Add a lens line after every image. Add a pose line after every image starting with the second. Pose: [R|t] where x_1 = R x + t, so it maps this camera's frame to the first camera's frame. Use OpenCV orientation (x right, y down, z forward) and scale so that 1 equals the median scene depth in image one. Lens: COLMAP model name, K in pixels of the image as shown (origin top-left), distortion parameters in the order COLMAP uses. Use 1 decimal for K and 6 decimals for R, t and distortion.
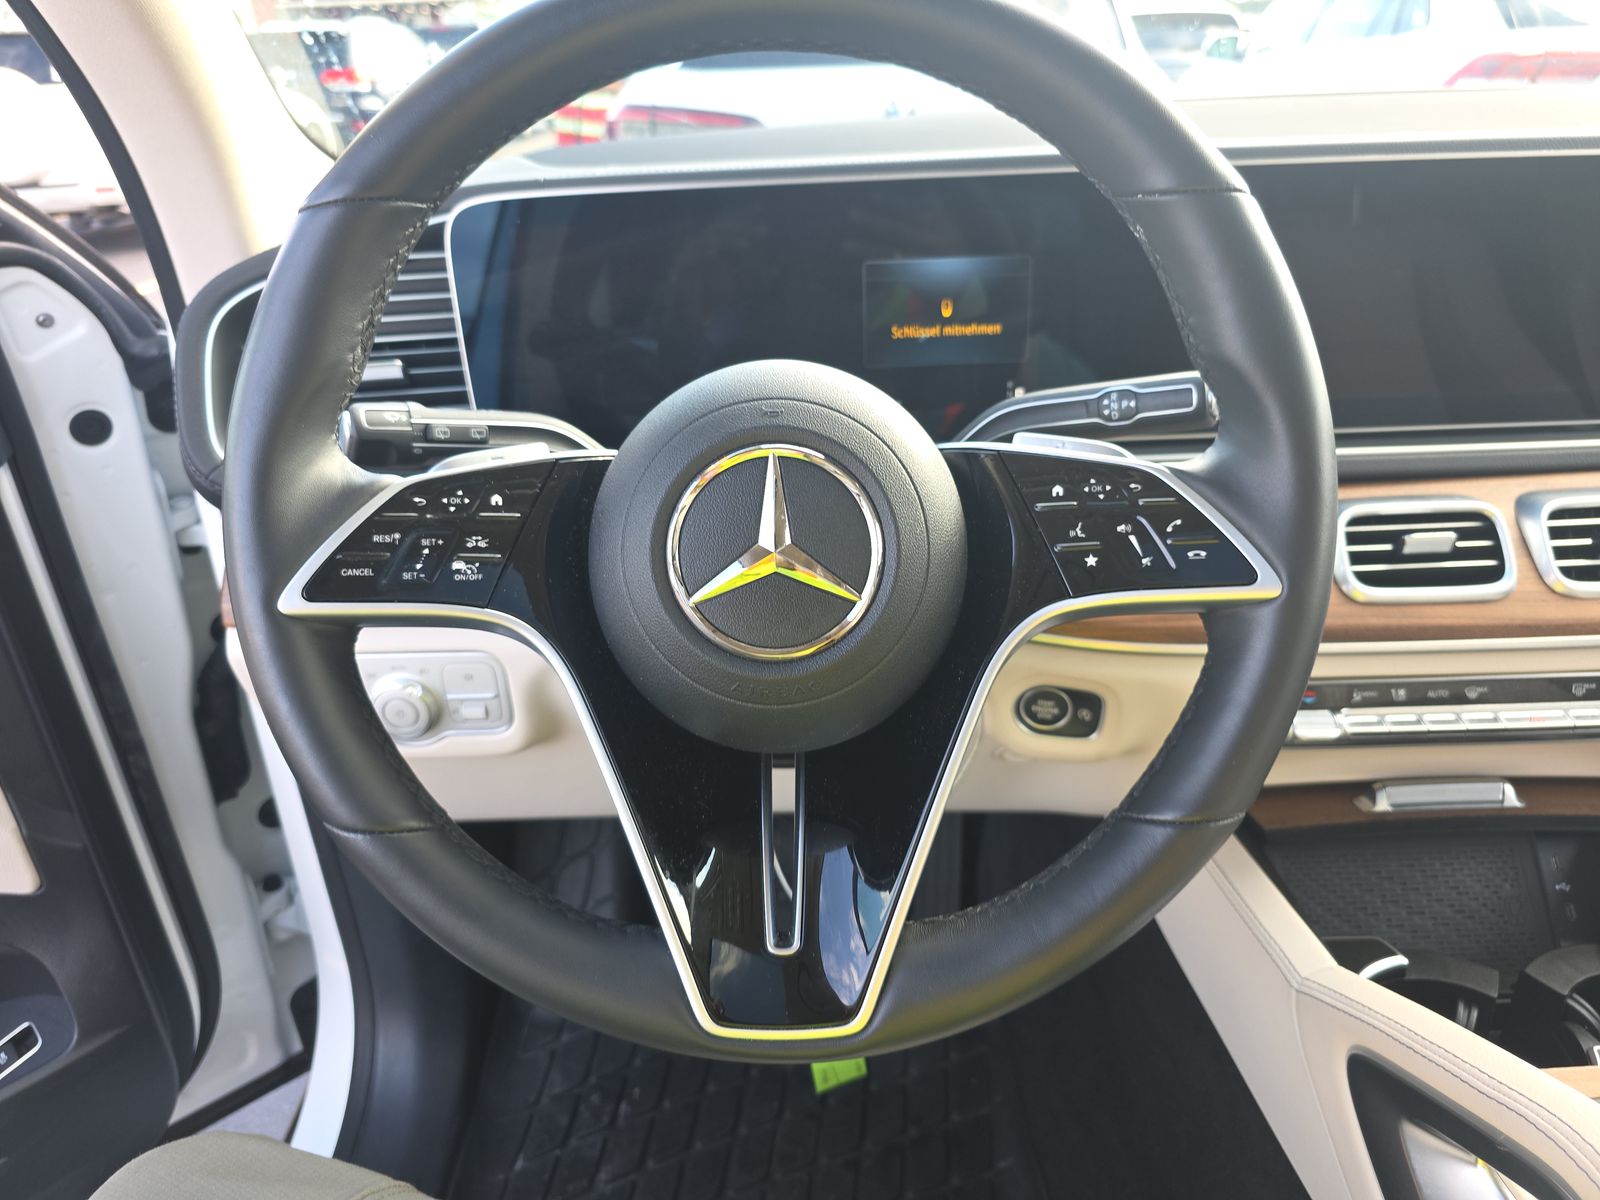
lens RADIAL K [[1075.9, 0, 752.2], [0, 1075.9, 576.0], [0, 0, 1]] dist [0.015591, -0.028000]
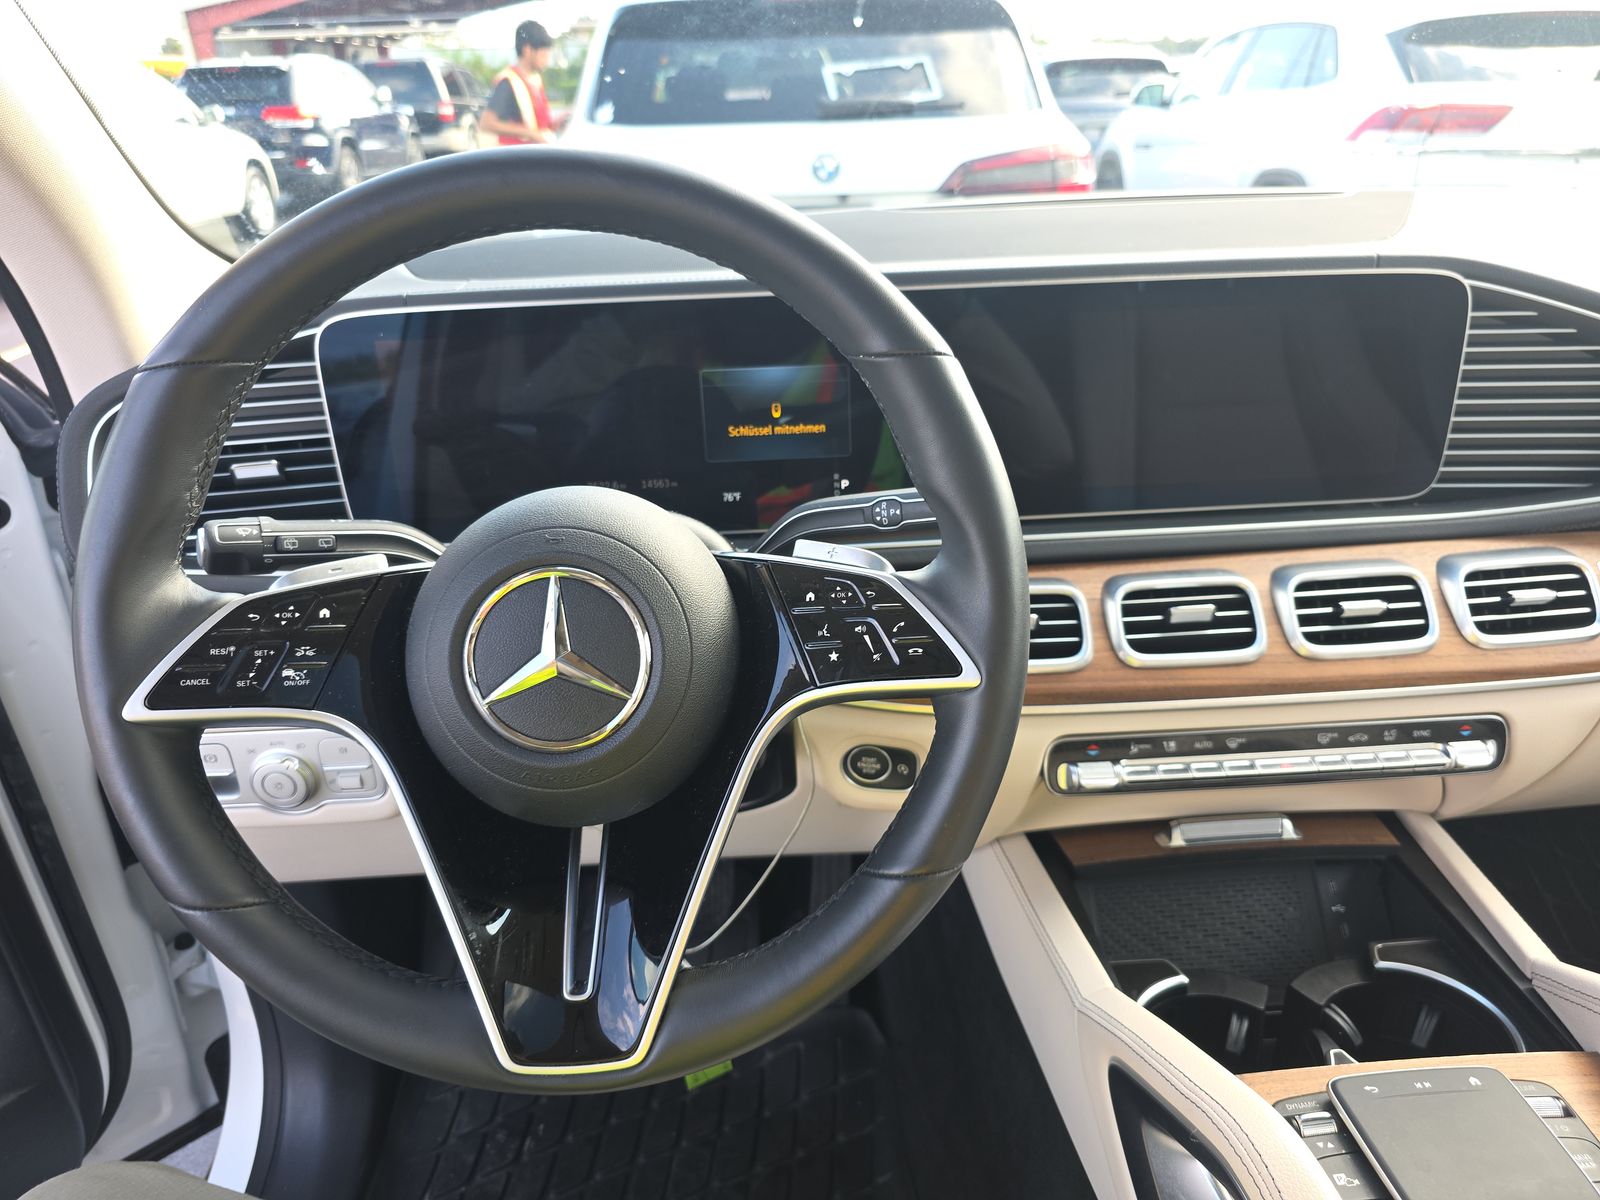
lens RADIAL K [[1075.9, 0, 785.4], [0, 1075.9, 590.9], [0, 0, 1]] dist [0.015591, -0.028000]
pose [[0.997945, -0.016449, 0.061932, 0.122010], [0.017247, 0.999775, -0.012373, -0.047776], [-0.061714, 0.013415, 0.998004, -0.120185]]
